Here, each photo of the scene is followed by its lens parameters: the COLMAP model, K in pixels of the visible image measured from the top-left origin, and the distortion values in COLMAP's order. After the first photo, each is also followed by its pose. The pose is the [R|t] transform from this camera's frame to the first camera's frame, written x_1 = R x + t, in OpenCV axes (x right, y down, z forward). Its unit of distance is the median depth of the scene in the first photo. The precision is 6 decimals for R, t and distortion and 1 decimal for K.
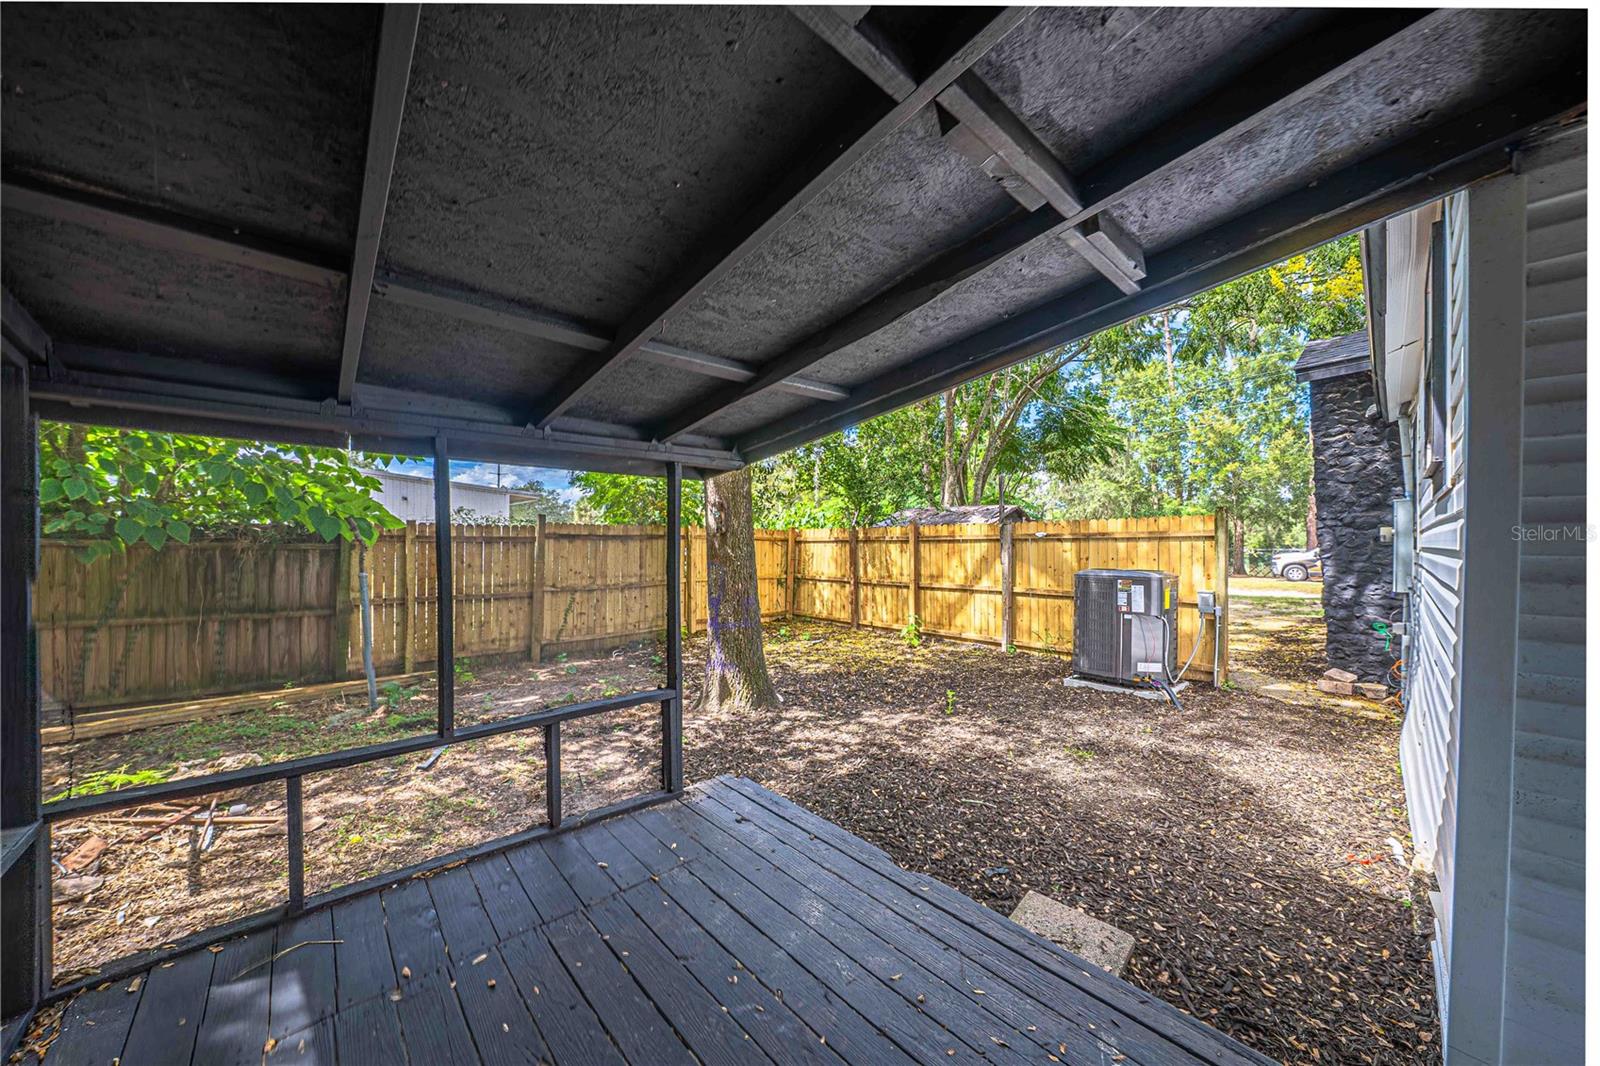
lens RADIAL K [[570.2, 0, 769.1], [0, 570.2, 547.4], [0, 0, 1]] dist [-0.004735, 0.001286]
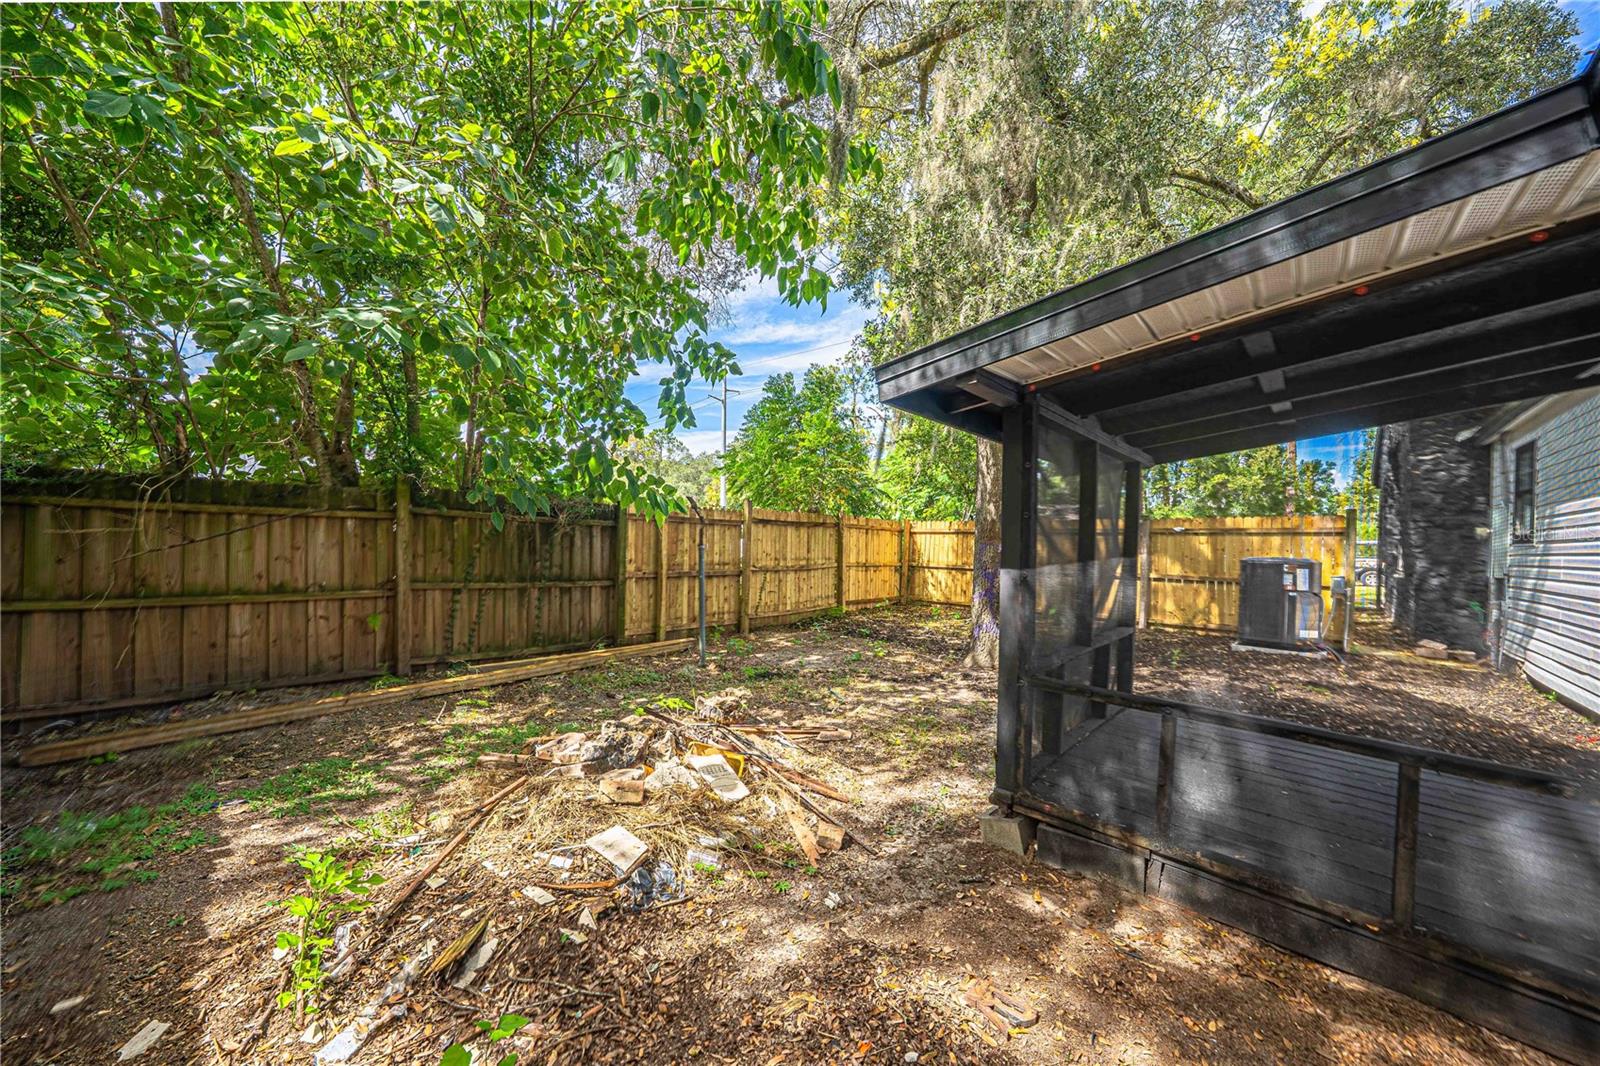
lens RADIAL K [[570.2, 0, 787.5], [0, 570.2, 544.3], [0, 0, 1]] dist [-0.004735, 0.001286]
pose [[0.996266, 0.020569, 0.083850, -0.433137], [-0.020689, 0.999786, 0.000562, 0.025187], [-0.083821, -0.002295, 0.996478, -0.116316]]
